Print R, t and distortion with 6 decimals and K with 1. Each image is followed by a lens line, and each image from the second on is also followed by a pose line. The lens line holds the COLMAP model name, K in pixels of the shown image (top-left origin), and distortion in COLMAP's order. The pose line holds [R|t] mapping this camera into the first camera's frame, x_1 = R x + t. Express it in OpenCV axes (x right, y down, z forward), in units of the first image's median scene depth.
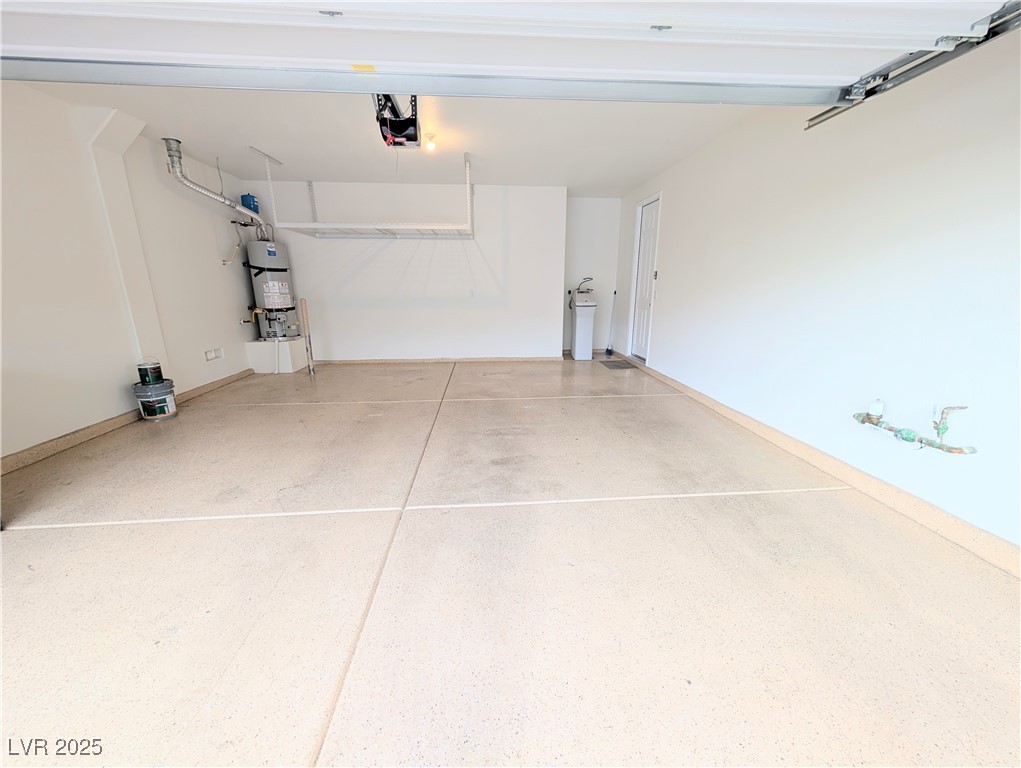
lens RADIAL K [[385.3, 0, 514.3], [0, 385.3, 380.9], [0, 0, 1]] dist [0.000826, 0.000515]
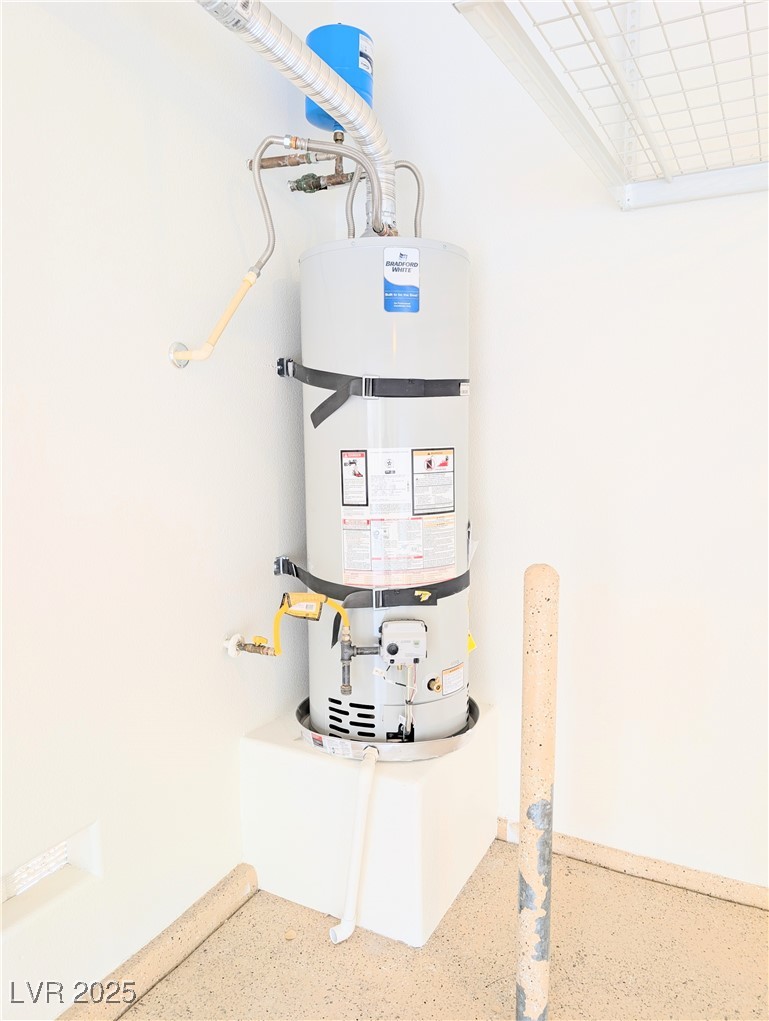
lens RADIAL K [[738.6, 0, 384.5], [0, 738.6, 510.5], [0, 0, 1]] dist [0.035614, -0.035214]
pose [[0.845355, 0.058163, -0.531029, -0.441764], [-0.122087, 0.988782, -0.086053, -0.199707], [0.520067, 0.137577, 0.842973, 0.710747]]
